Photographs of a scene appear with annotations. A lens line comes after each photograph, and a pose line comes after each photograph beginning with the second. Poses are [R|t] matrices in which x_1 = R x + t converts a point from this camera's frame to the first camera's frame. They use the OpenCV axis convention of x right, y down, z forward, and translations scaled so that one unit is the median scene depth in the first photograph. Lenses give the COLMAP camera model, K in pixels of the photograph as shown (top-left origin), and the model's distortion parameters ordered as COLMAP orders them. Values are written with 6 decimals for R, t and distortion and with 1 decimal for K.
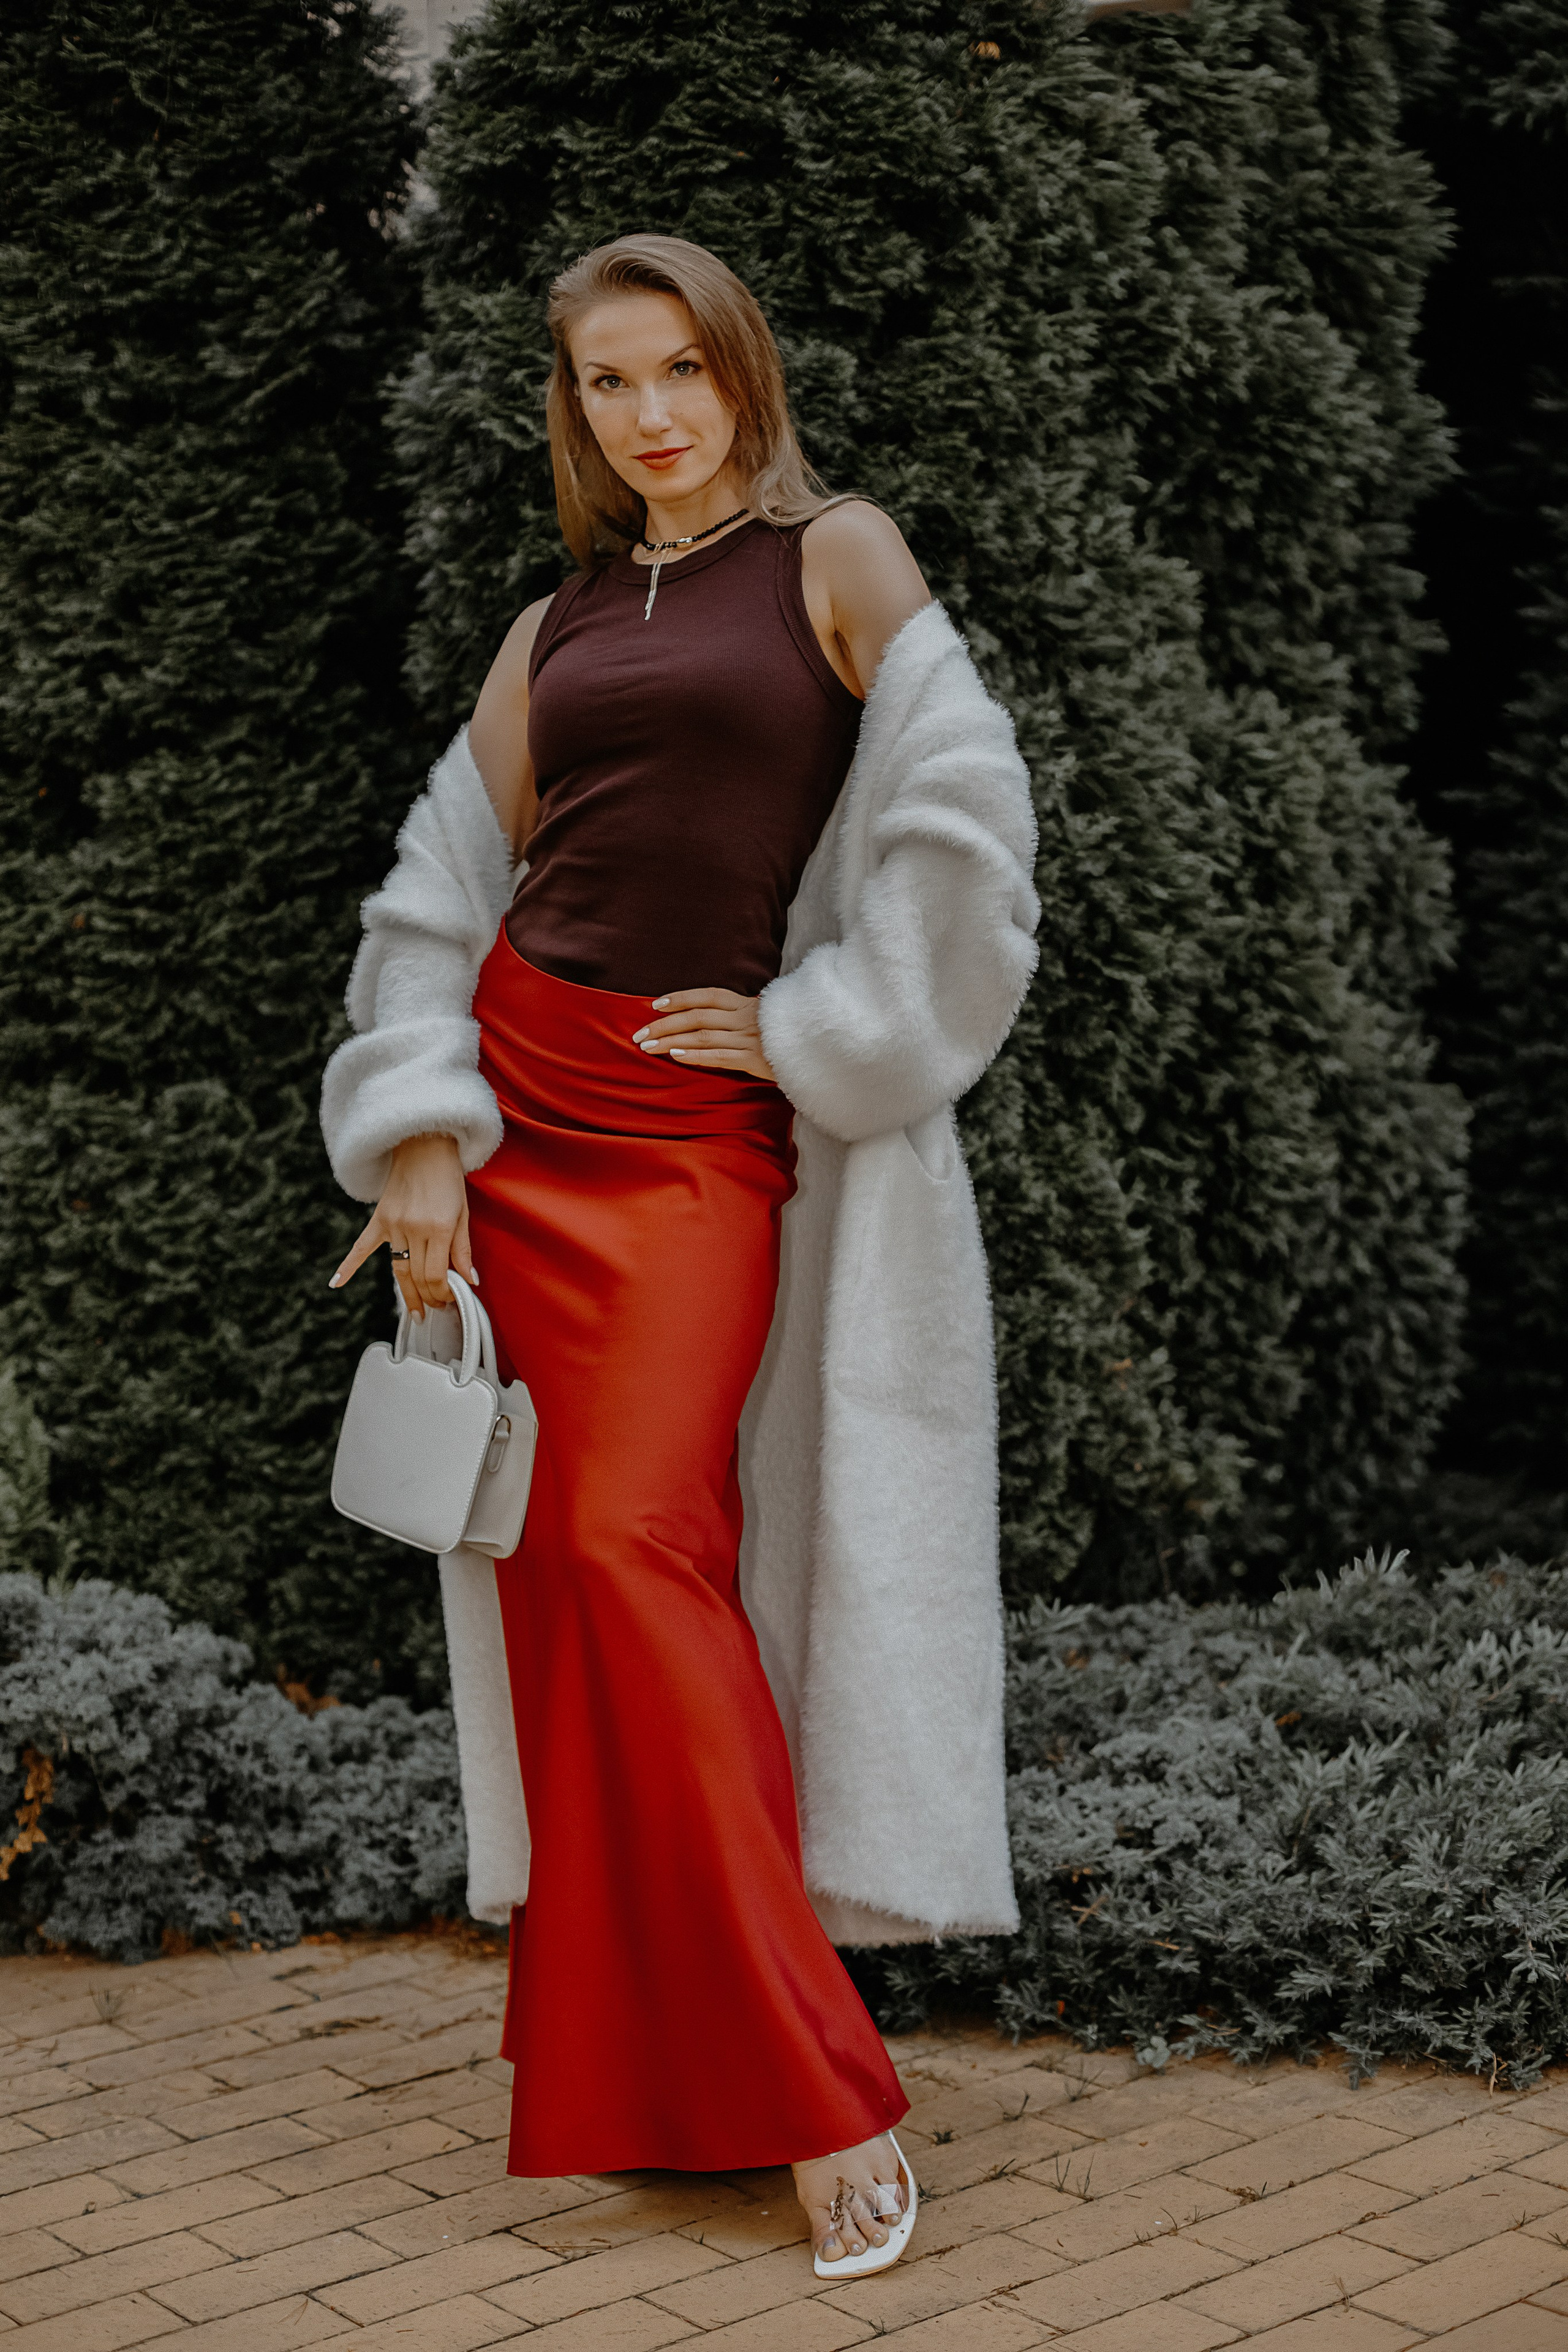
lens RADIAL K [[3590.4, 0, 784.0], [0, 3590.4, 1176.0], [0, 0, 1]] dist [-0.126643, 0.071397]
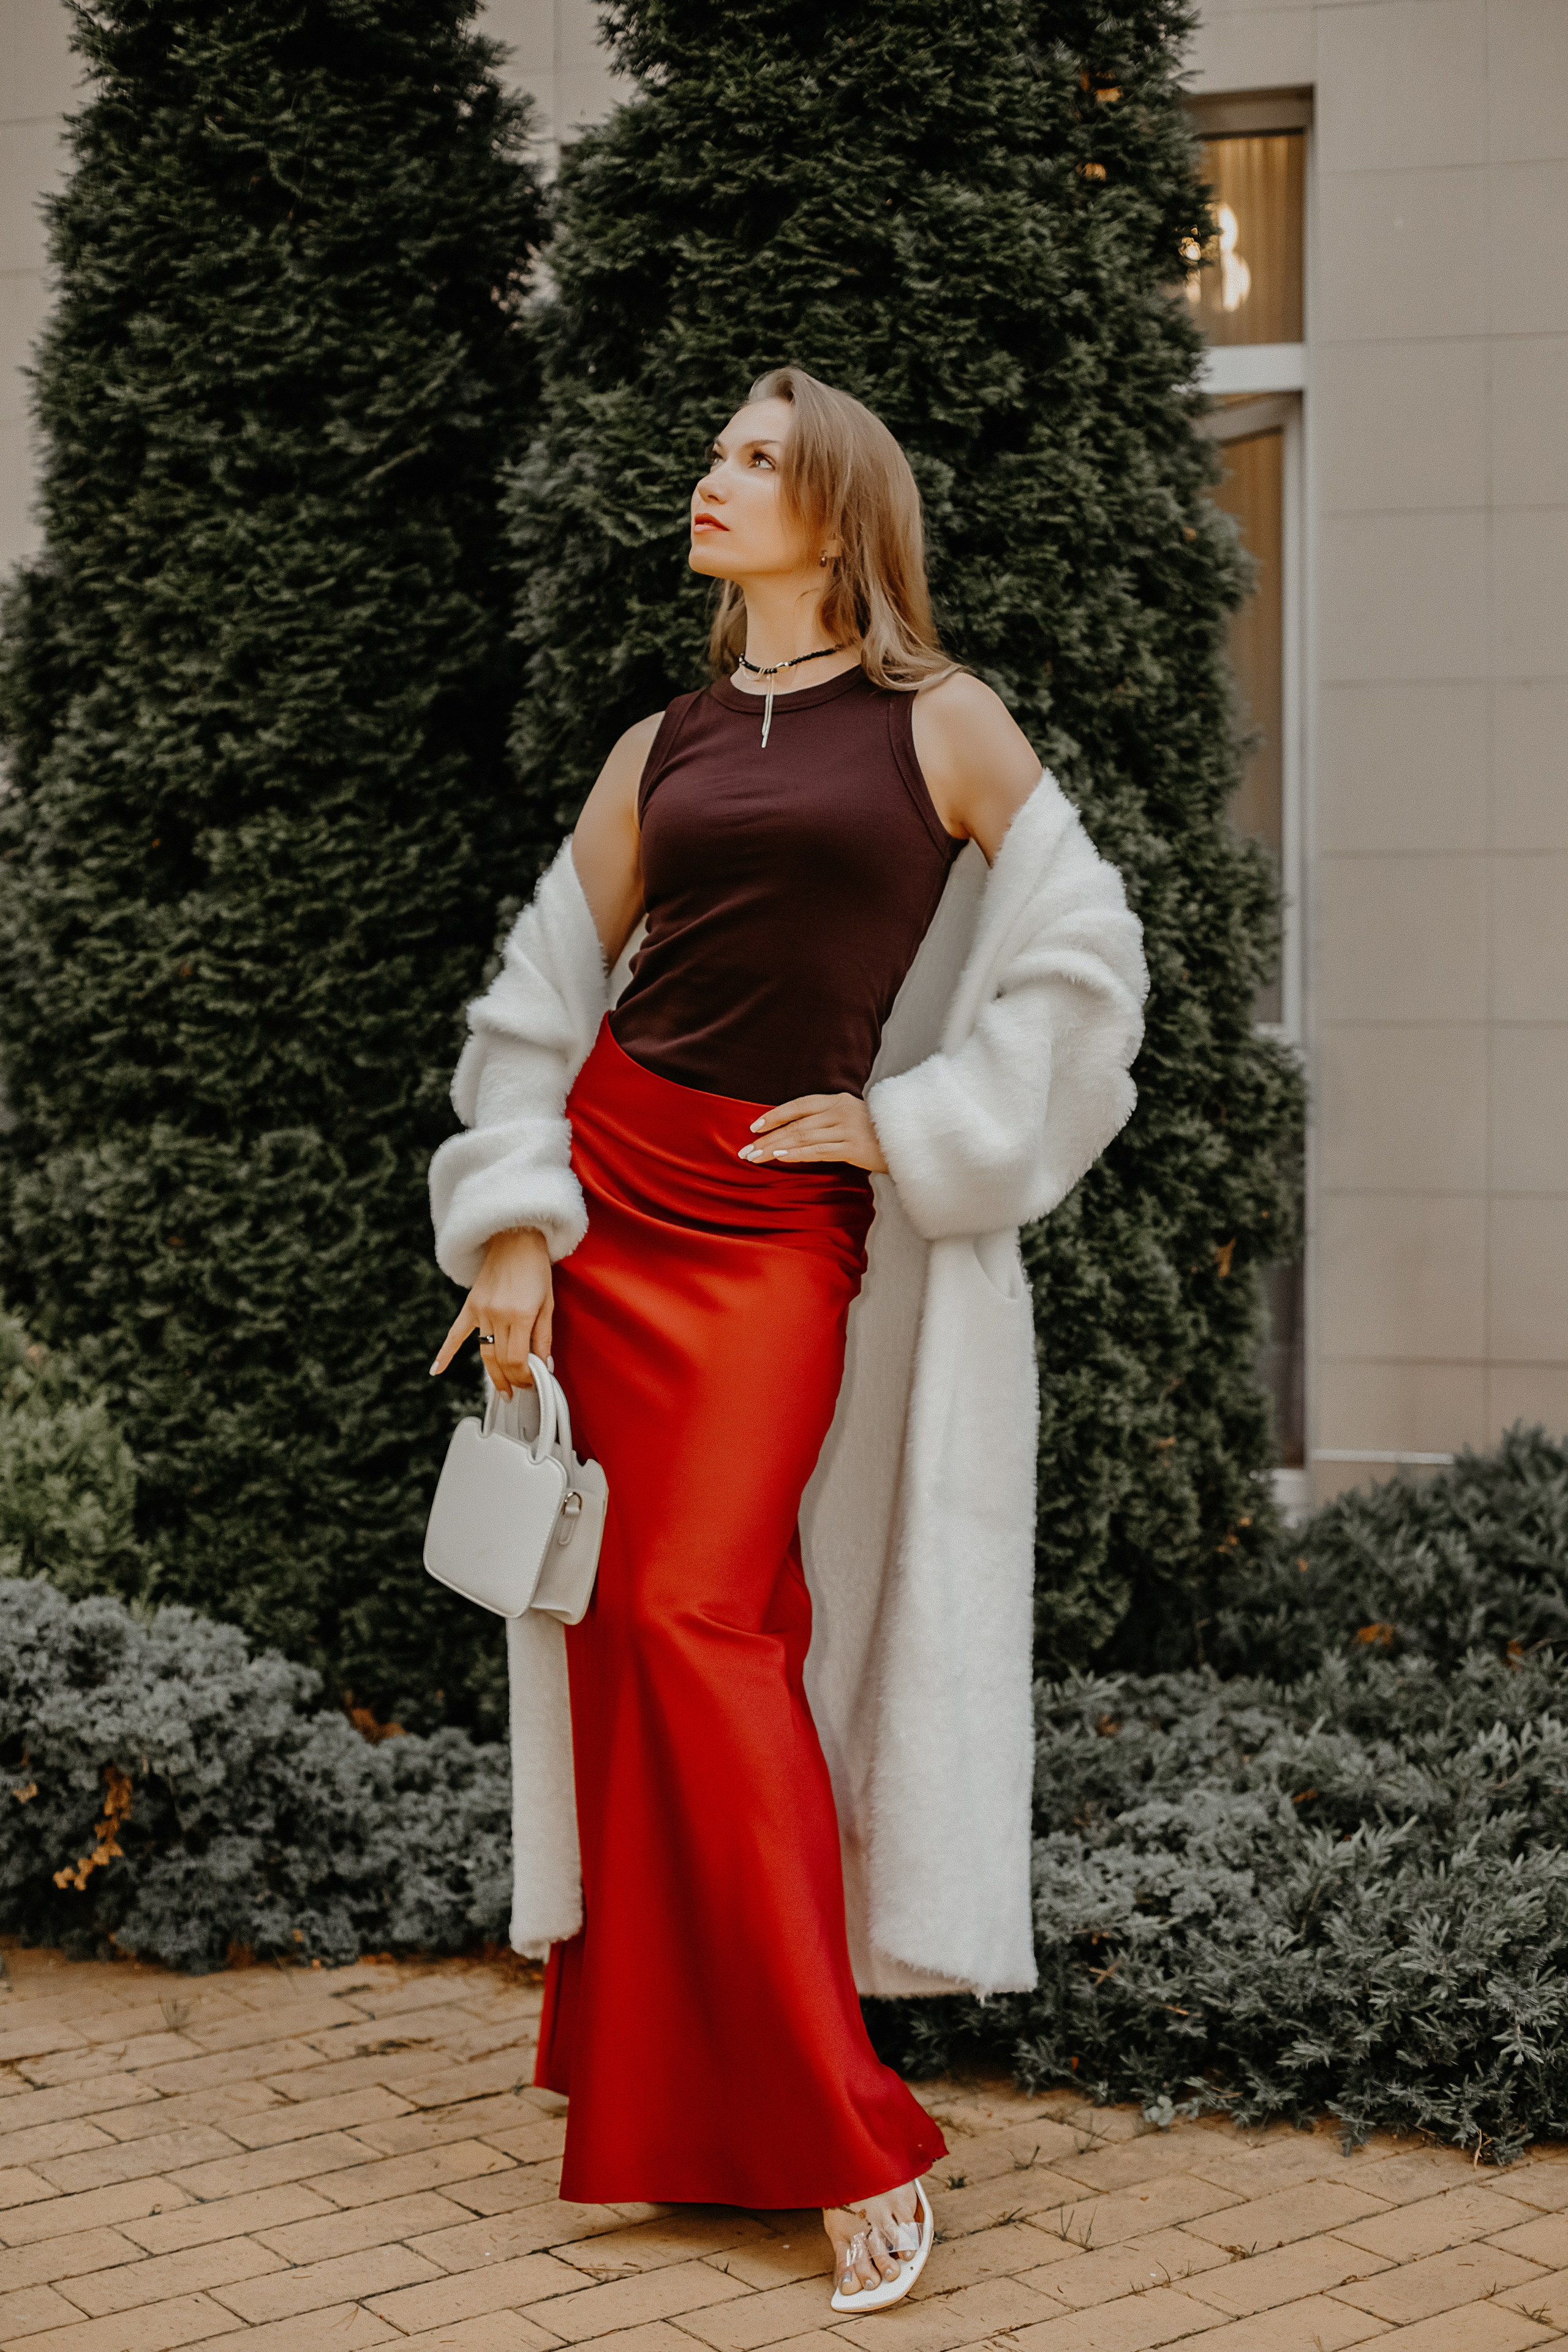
lens RADIAL K [[3777.7, 0, 774.9], [0, 3777.7, 1103.3], [0, 0, 1]] dist [-0.127105, 0.068496]
pose [[0.998750, 0.044459, -0.022830, 0.001265], [-0.044477, 0.999010, -0.000304, -0.041925], [0.022794, 0.001319, 0.999739, -0.101540]]
